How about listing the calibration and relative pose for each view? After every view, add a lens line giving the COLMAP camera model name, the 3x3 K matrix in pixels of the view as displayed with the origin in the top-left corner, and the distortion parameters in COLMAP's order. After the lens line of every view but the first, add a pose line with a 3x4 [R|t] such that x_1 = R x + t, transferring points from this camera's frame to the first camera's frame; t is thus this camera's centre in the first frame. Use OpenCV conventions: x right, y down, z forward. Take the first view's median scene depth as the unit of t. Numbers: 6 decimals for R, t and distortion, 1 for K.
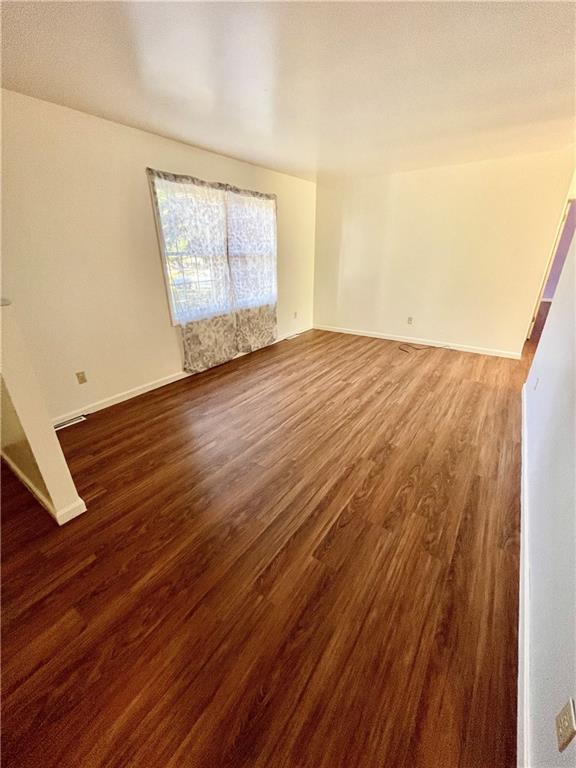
lens RADIAL K [[311.4, 0, 288.9], [0, 311.4, 378.0], [0, 0, 1]] dist [-0.002507, 0.000544]
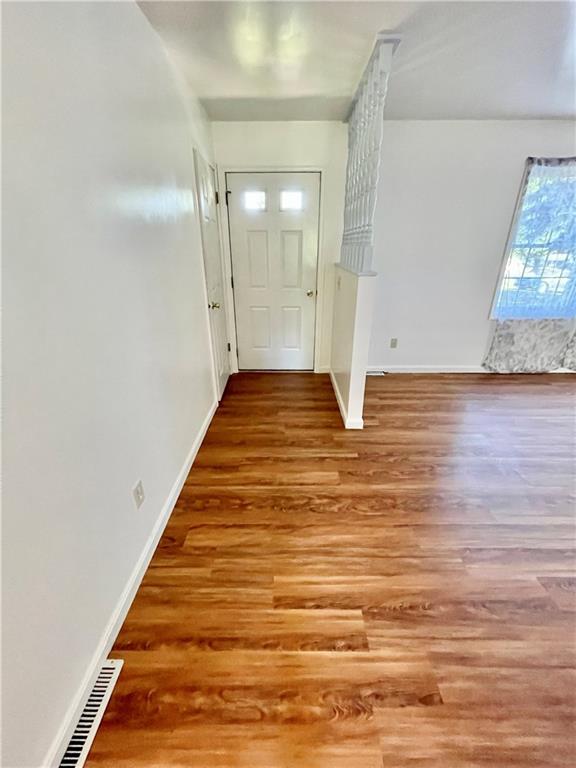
lens RADIAL K [[311.4, 0, 284.1], [0, 311.4, 380.4], [0, 0, 1]] dist [-0.002507, 0.000544]
pose [[0.566949, 0.330760, -0.754432, 0.073730], [-0.314652, 0.933356, 0.172746, 0.053074], [0.761291, 0.139445, 0.633239, -0.104203]]
